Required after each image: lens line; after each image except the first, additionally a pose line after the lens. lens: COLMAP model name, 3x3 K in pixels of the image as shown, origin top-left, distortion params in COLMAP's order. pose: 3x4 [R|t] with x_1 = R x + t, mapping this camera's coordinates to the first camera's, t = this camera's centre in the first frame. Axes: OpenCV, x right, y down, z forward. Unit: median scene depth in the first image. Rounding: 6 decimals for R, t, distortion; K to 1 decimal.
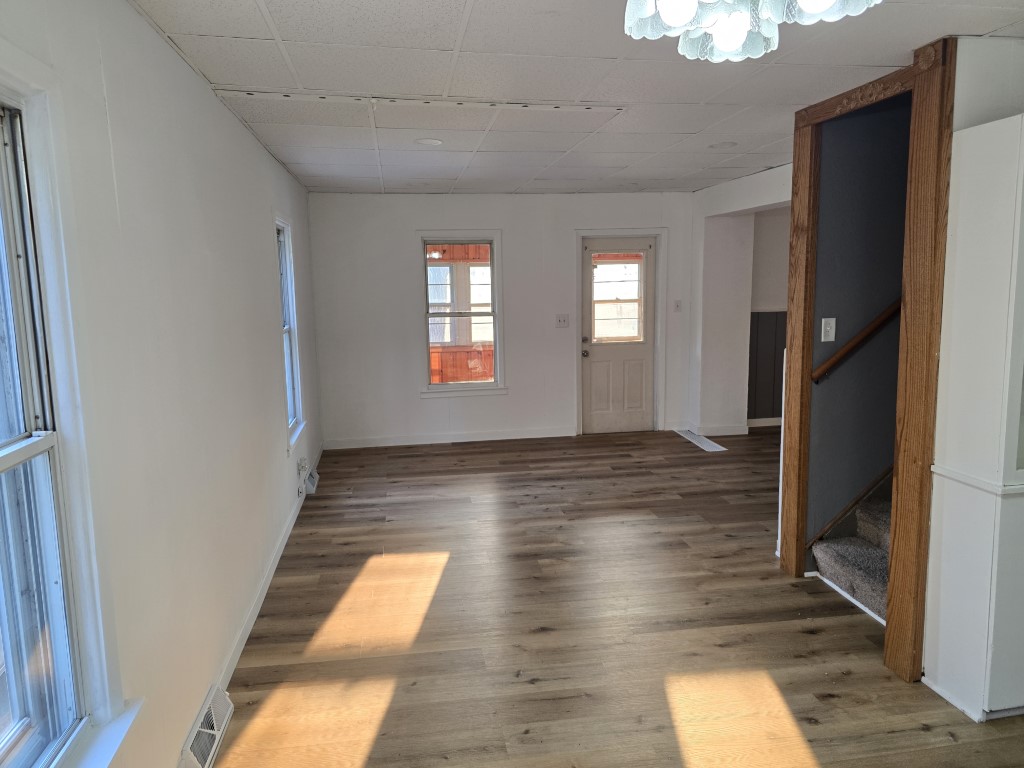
lens RADIAL K [[679.6, 0, 508.7], [0, 679.6, 370.3], [0, 0, 1]] dist [-0.000092, -0.001264]
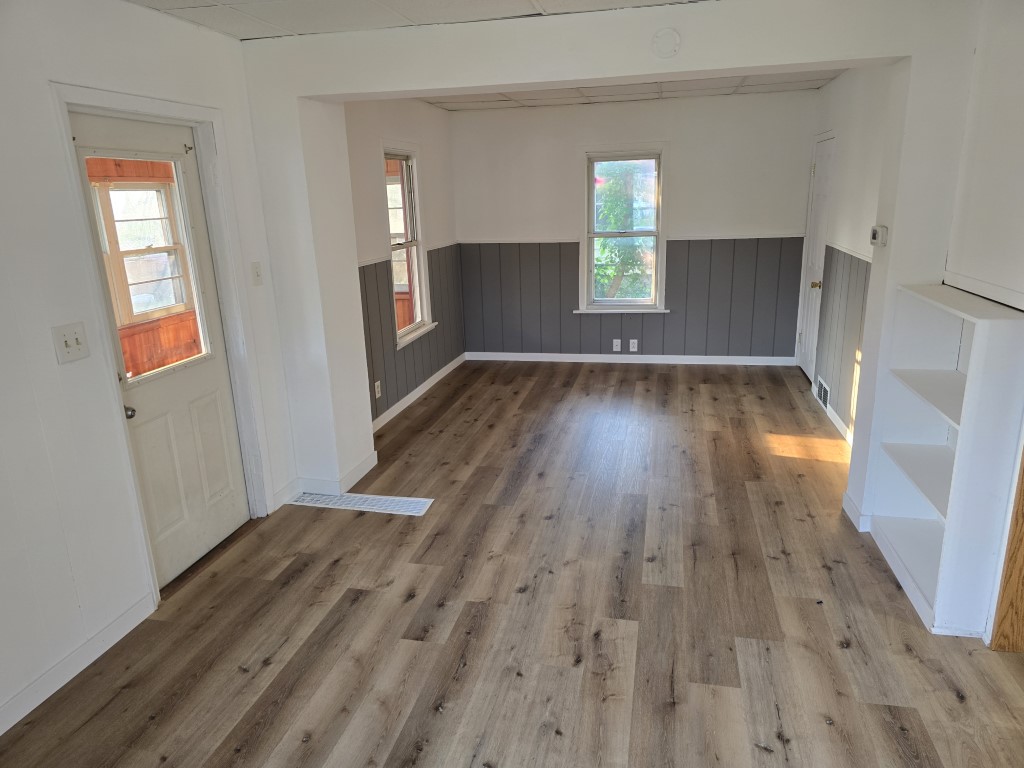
lens RADIAL K [[681.9, 0, 512.0], [0, 681.9, 384.0], [0, 0, 1]] dist [0.018986, -0.001419]
pose [[0.364177, -0.235408, 0.901087, -0.474117], [0.150893, 0.969658, 0.192338, -0.240915], [-0.919025, 0.065923, 0.388649, 1.800179]]
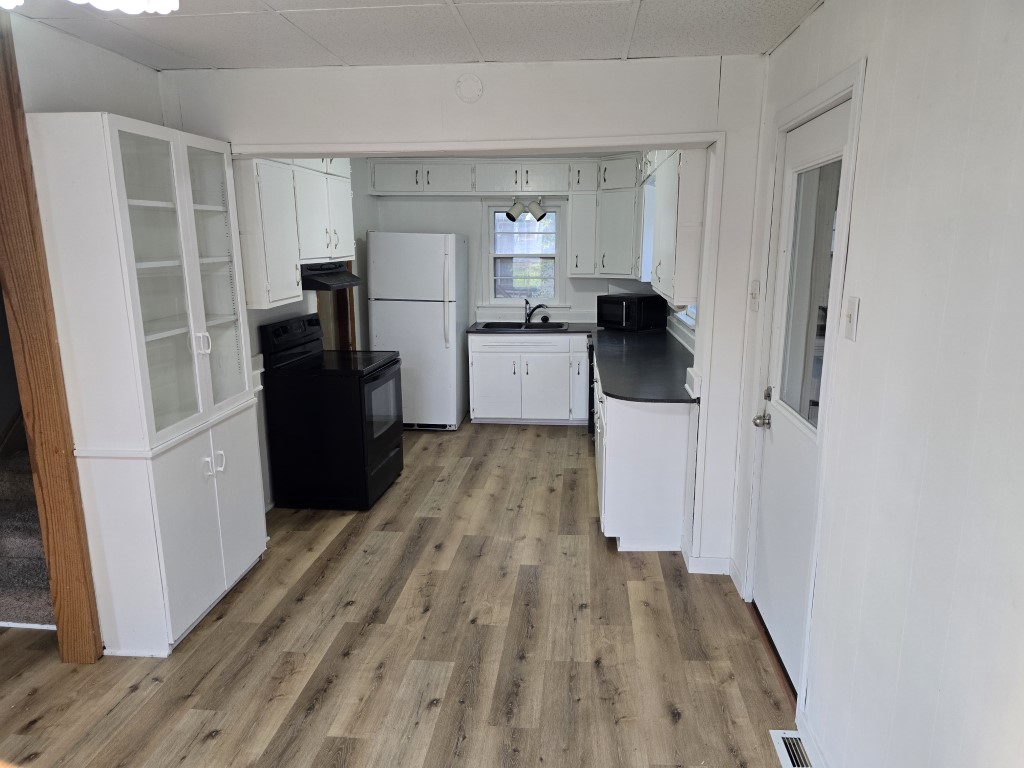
lens RADIAL K [[673.7, 0, 512.0], [0, 673.7, 384.0], [0, 0, 1]] dist [-0.003505, -0.003393]
pose [[0.267664, -0.180387, 0.946476, -0.125399], [0.128244, 0.980248, 0.150557, -0.022976], [-0.954939, 0.081081, 0.285511, 0.081883]]
